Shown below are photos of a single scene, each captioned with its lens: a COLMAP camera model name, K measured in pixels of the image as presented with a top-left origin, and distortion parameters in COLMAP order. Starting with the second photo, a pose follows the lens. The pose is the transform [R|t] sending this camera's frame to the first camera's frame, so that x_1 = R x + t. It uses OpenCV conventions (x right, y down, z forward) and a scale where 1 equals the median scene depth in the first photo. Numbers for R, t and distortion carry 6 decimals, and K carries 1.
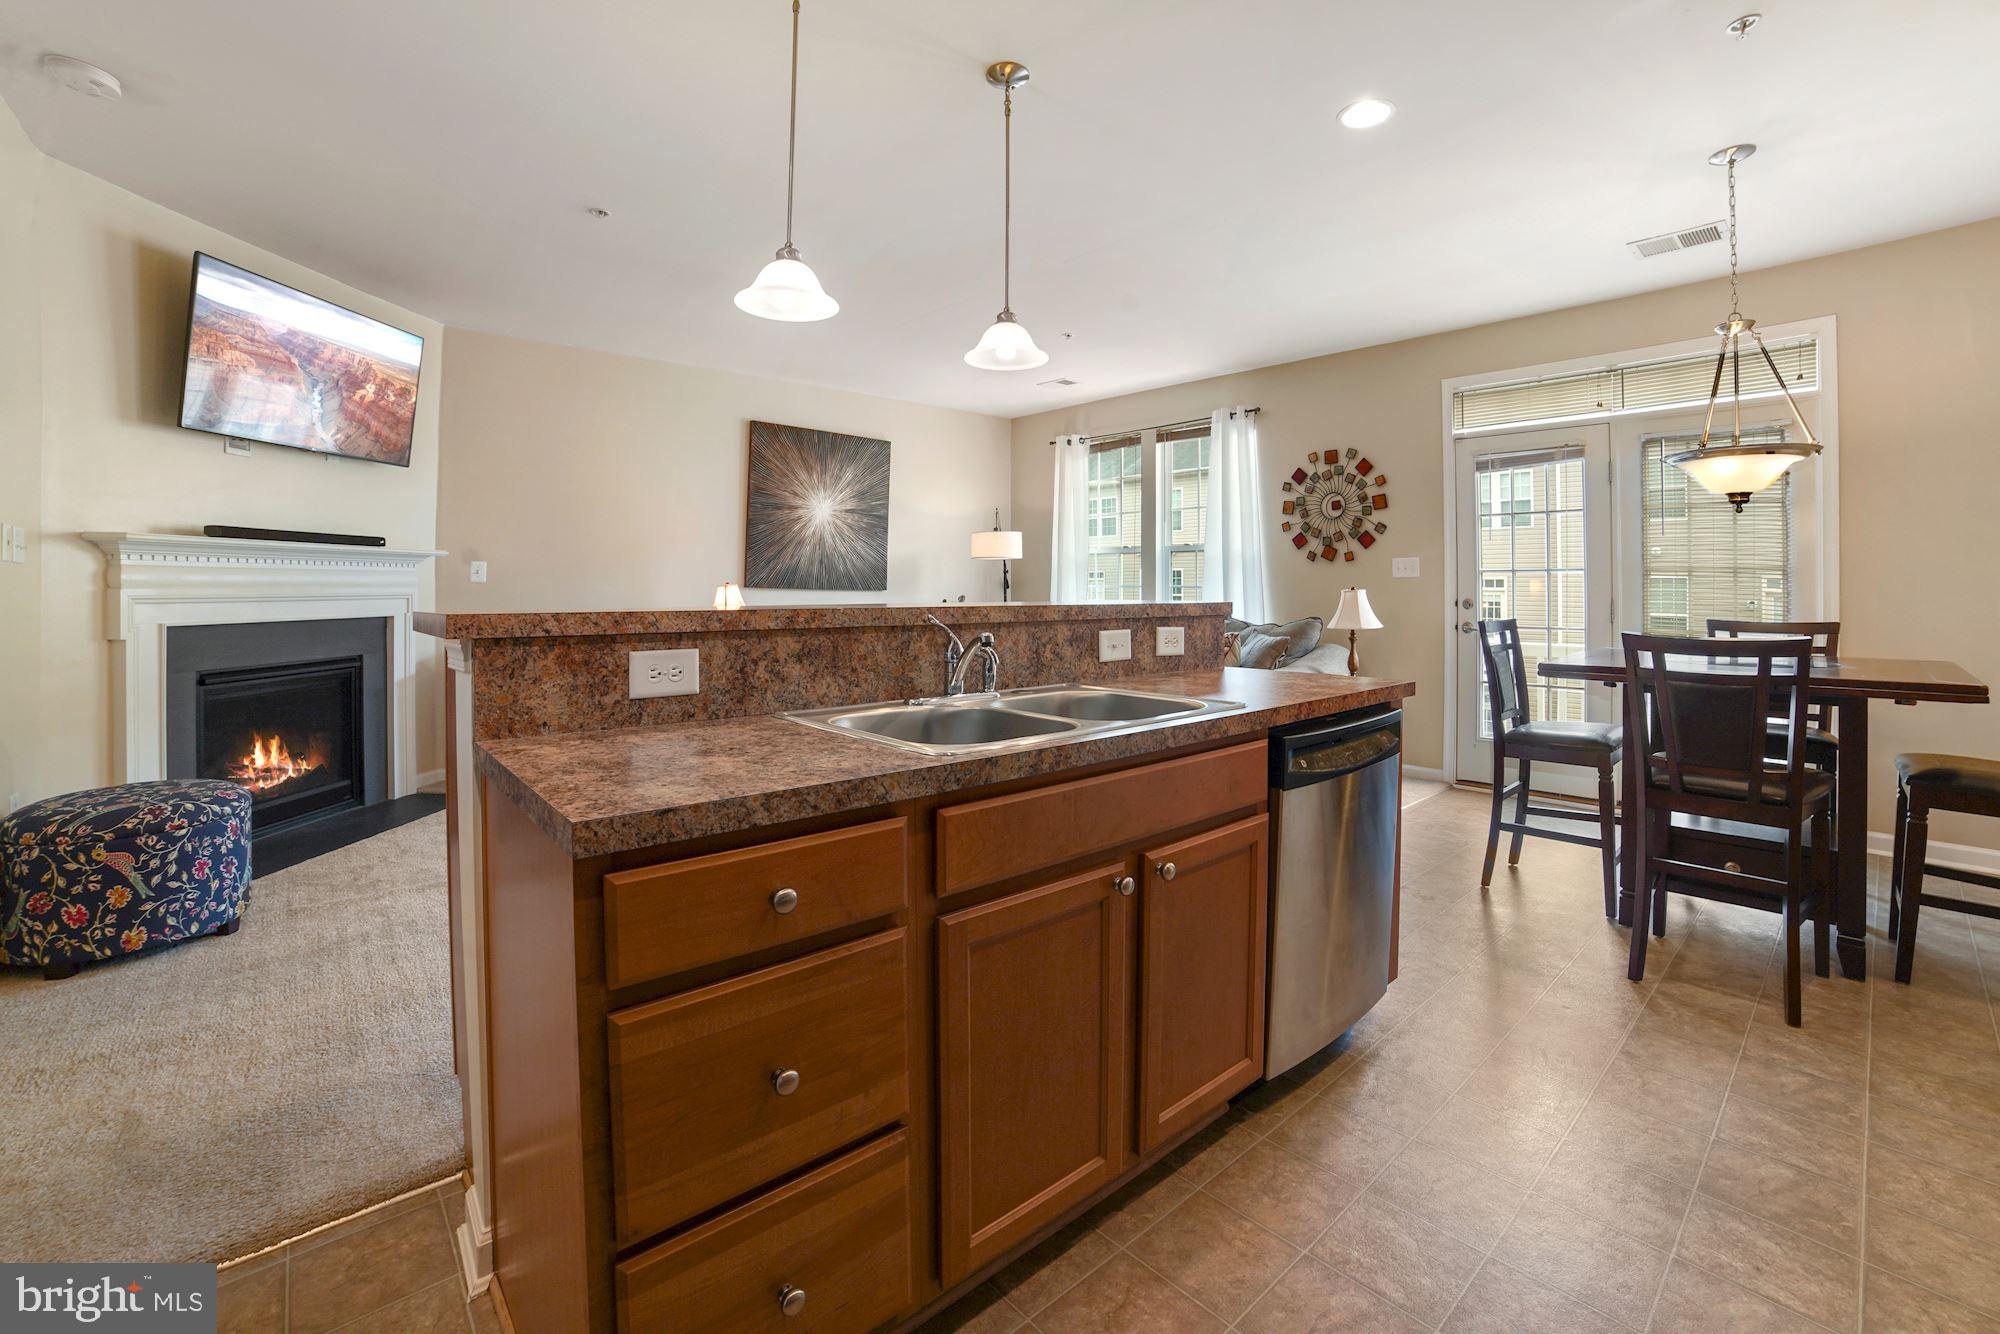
lens RADIAL K [[884.9, 0, 984.7], [0, 884.9, 587.9], [0, 0, 1]] dist [-0.041730, 0.006552]
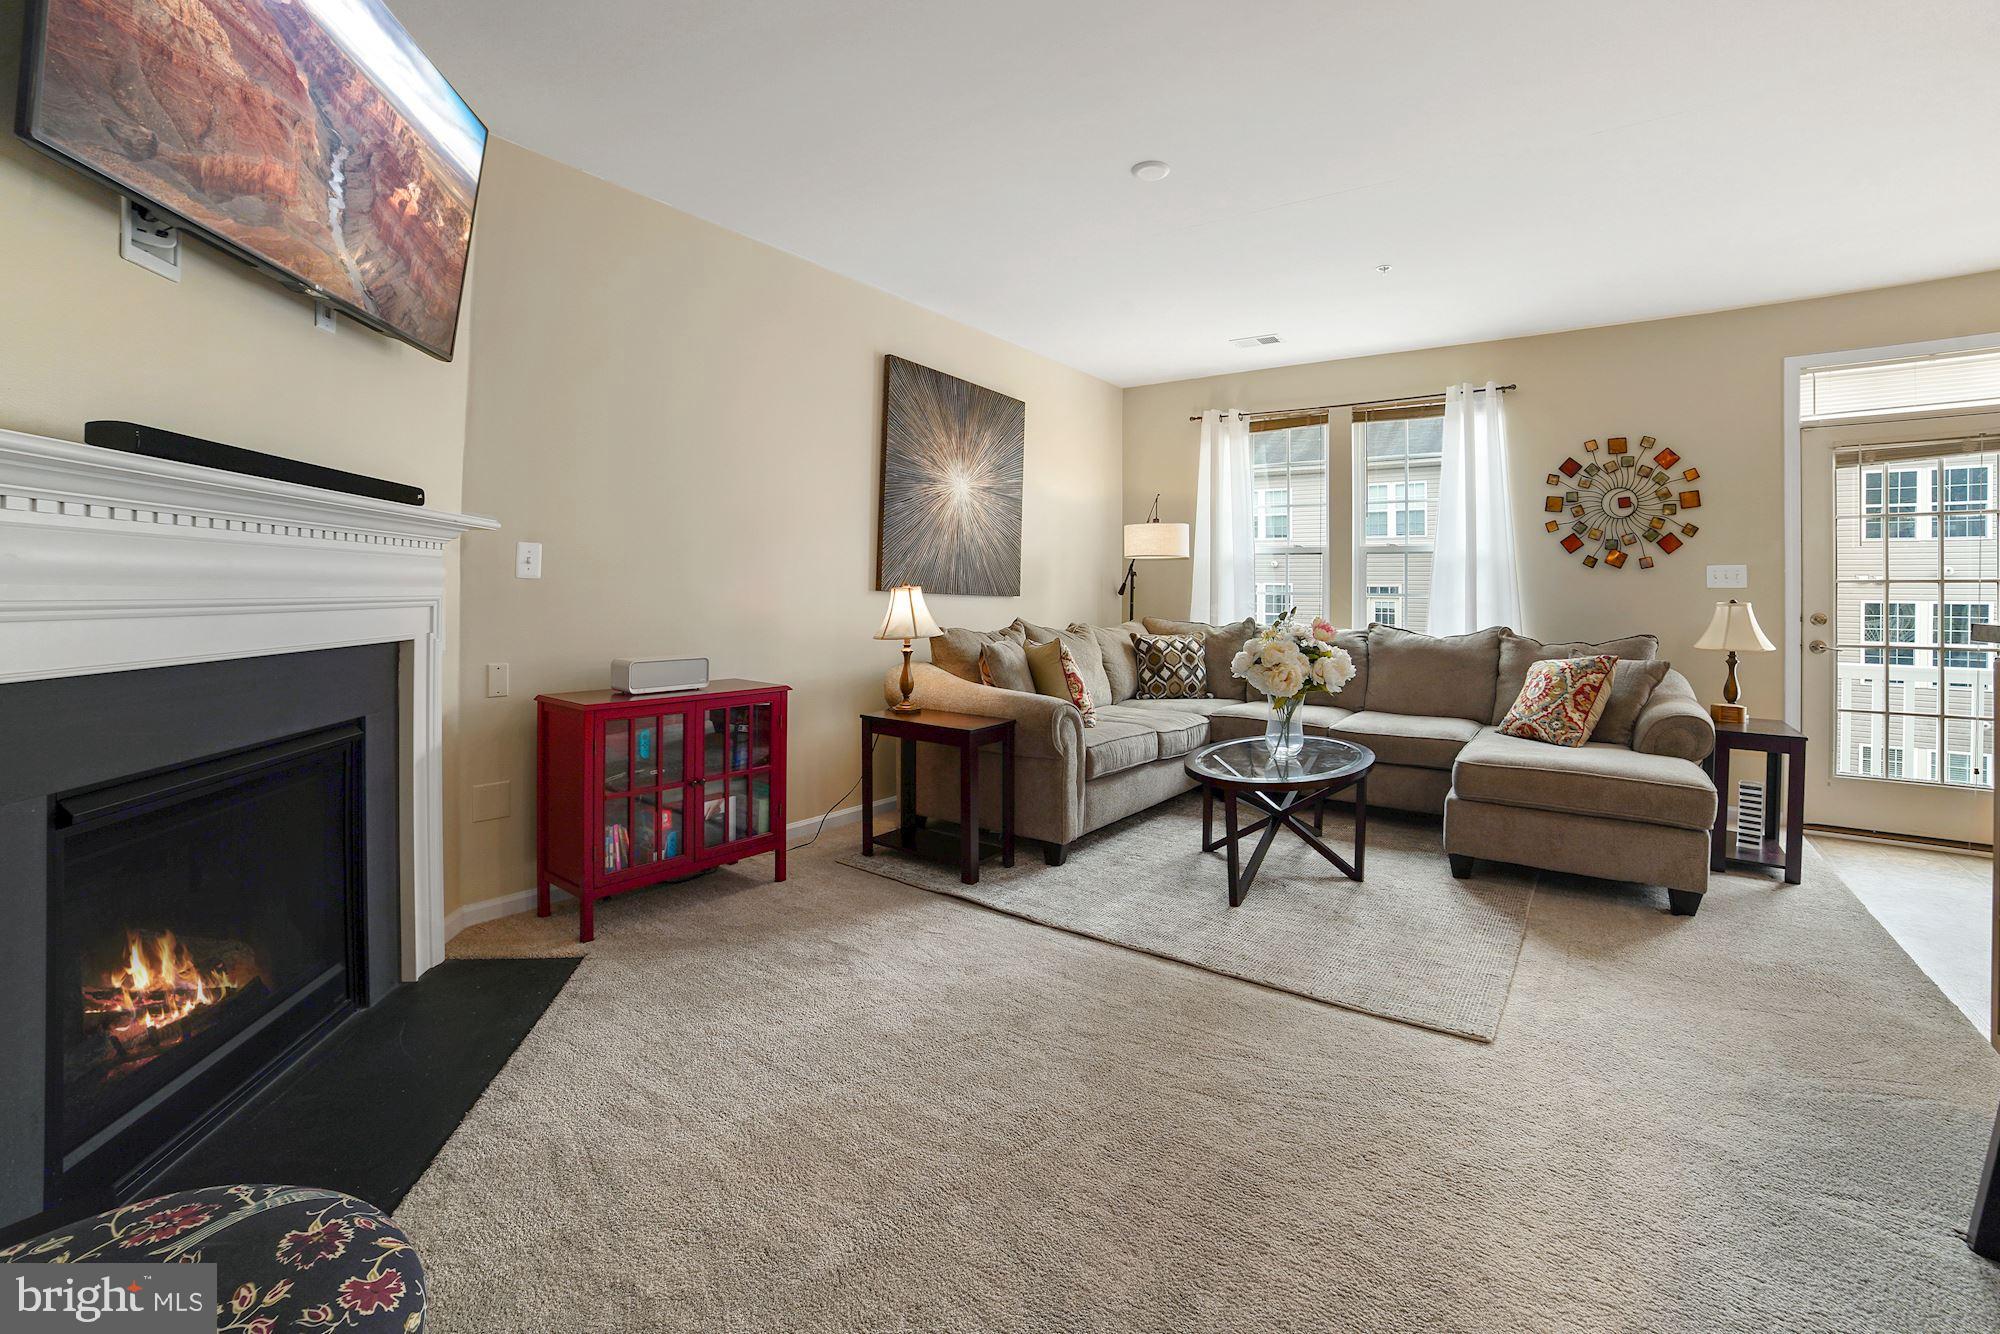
lens RADIAL K [[884.9, 0, 1007.6], [0, 884.9, 570.3], [0, 0, 1]] dist [-0.041730, 0.006552]
pose [[0.967228, 0.017127, 0.253330, -0.381415], [-0.010609, 0.999577, -0.027072, 0.000719], [-0.253686, 0.023497, 0.967001, 0.331053]]
